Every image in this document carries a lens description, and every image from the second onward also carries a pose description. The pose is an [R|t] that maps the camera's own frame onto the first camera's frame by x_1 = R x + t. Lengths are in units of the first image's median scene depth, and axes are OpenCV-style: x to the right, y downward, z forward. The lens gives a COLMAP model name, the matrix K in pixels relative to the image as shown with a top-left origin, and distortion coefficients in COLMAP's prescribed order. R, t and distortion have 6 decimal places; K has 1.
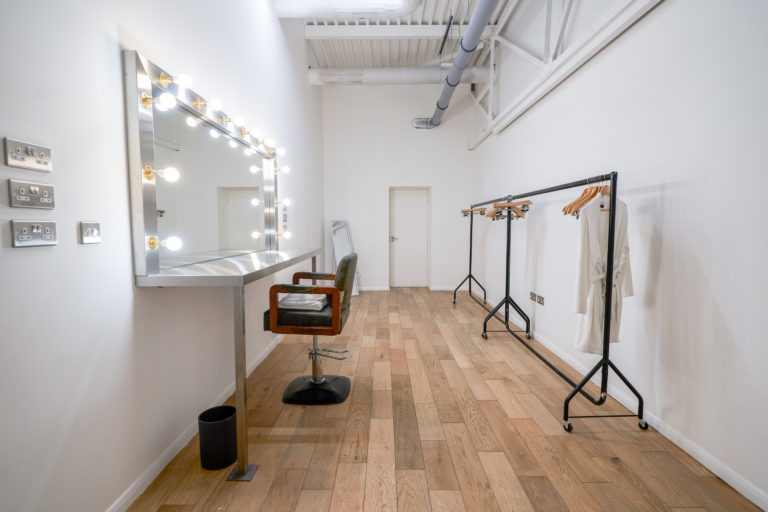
lens RADIAL K [[356.5, 0, 380.7], [0, 356.5, 253.0], [0, 0, 1]] dist [0.000322, 0.000020]
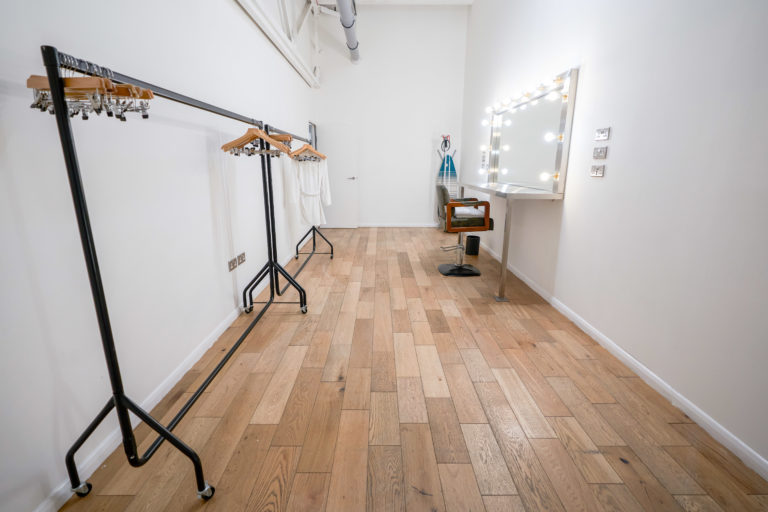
lens RADIAL K [[356.5, 0, 380.7], [0, 356.5, 253.0], [0, 0, 1]] dist [0.000322, 0.000020]
pose [[-0.999902, 0.003866, -0.013491, 0.161895], [-0.000487, 0.951159, 0.308700, -0.154902], [0.014025, 0.308677, -0.951064, 2.070552]]
